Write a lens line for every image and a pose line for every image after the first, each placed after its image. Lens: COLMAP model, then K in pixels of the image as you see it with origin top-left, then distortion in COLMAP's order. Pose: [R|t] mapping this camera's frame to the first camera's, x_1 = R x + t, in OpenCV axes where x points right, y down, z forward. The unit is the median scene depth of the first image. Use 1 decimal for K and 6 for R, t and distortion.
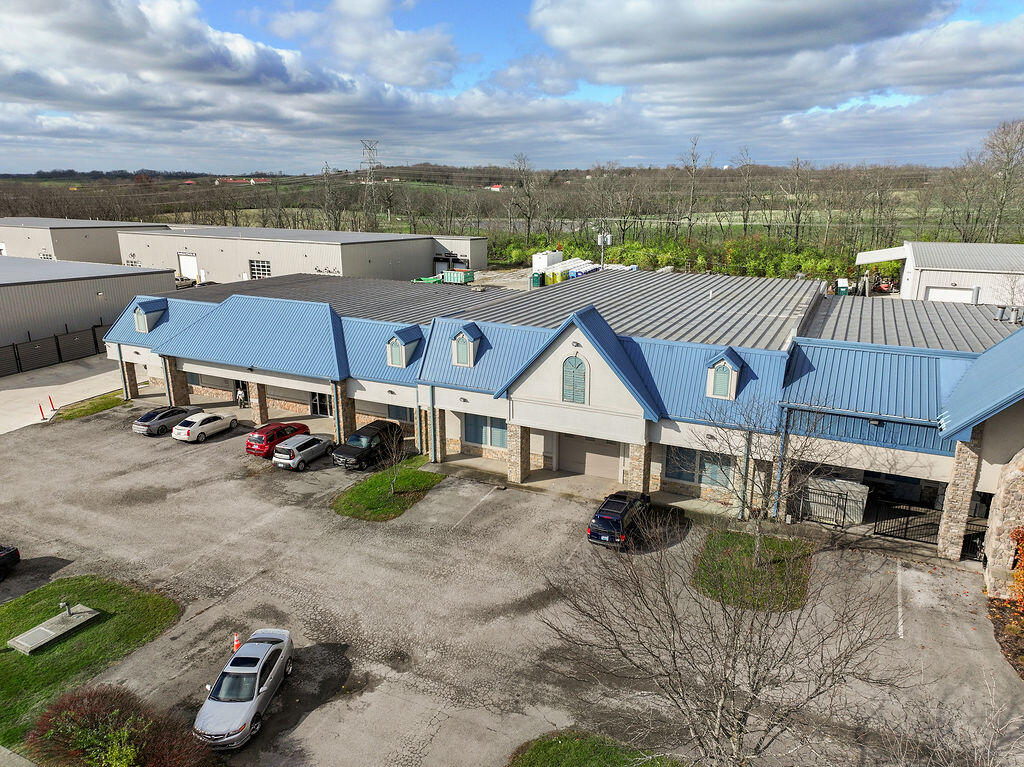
lens RADIAL K [[714.6, 0, 512.0], [0, 714.6, 383.5], [0, 0, 1]] dist [0.023918, -0.034668]
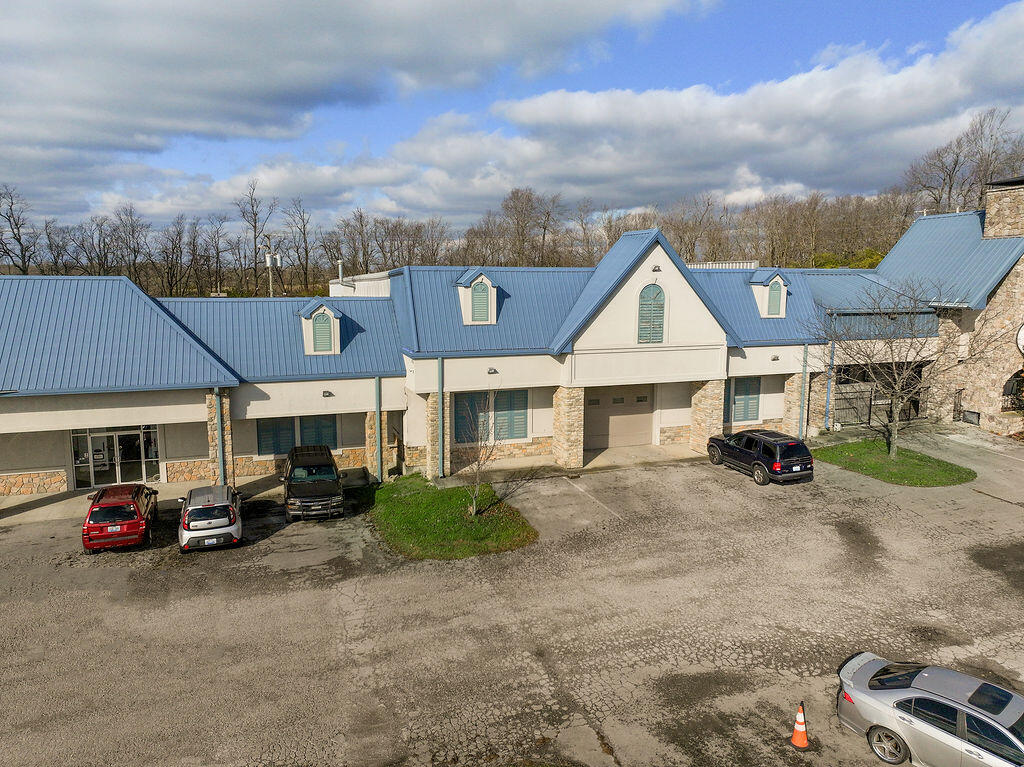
lens RADIAL K [[714.6, 0, 512.0], [0, 714.6, 383.5], [0, 0, 1]] dist [0.023918, -0.034668]
pose [[0.698198, -0.100600, 0.708801, -0.587050], [0.198346, 0.978502, -0.056501, 0.083735], [-0.687879, 0.180037, 0.703142, 0.521812]]
